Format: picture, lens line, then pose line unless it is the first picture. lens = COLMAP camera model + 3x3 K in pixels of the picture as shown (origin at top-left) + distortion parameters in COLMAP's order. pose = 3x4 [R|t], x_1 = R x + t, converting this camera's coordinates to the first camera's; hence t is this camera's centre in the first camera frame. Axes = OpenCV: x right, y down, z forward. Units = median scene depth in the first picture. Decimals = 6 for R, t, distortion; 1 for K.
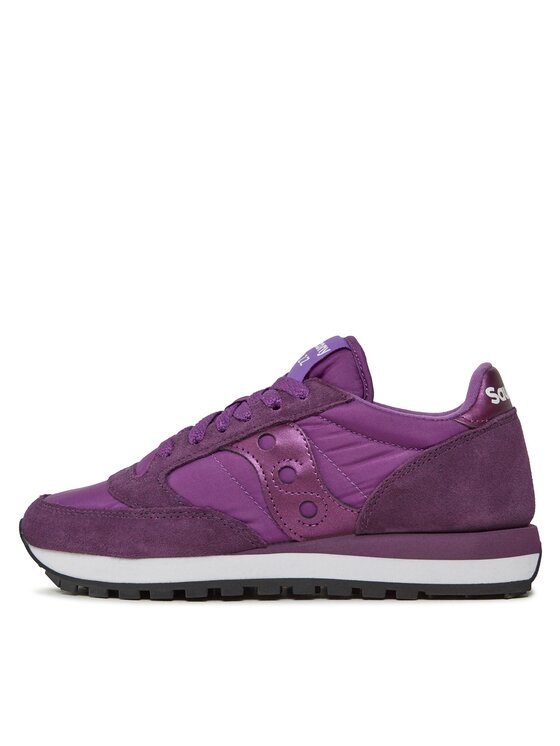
lens RADIAL K [[1672.5, 0, 280.2], [0, 1672.5, 373.2], [0, 0, 1]] dist [0.006413, 0.000000]
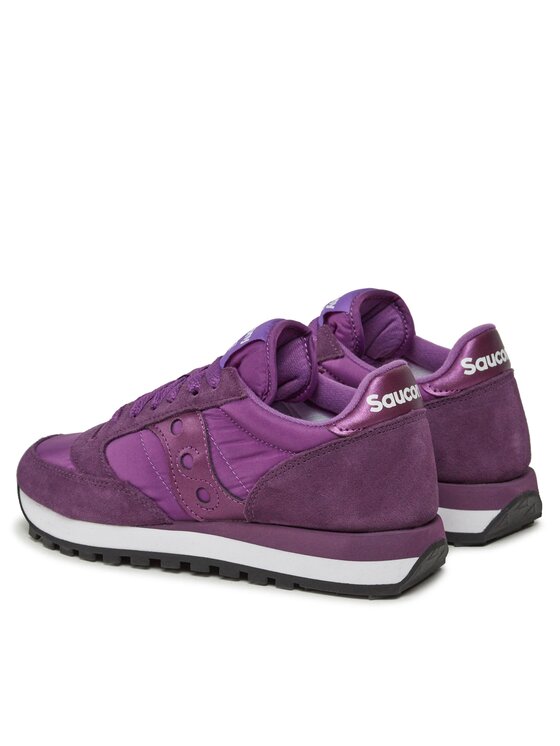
lens RADIAL K [[2212.7, 0, 280.0], [0, 2212.7, 373.1], [0, 0, 1]] dist [0.176502, 0.000000]
pose [[0.905152, 0.085076, -0.416488, 0.643268], [-0.002545, 0.980835, 0.194823, -0.271023], [0.425080, -0.175284, 0.888021, -0.224456]]
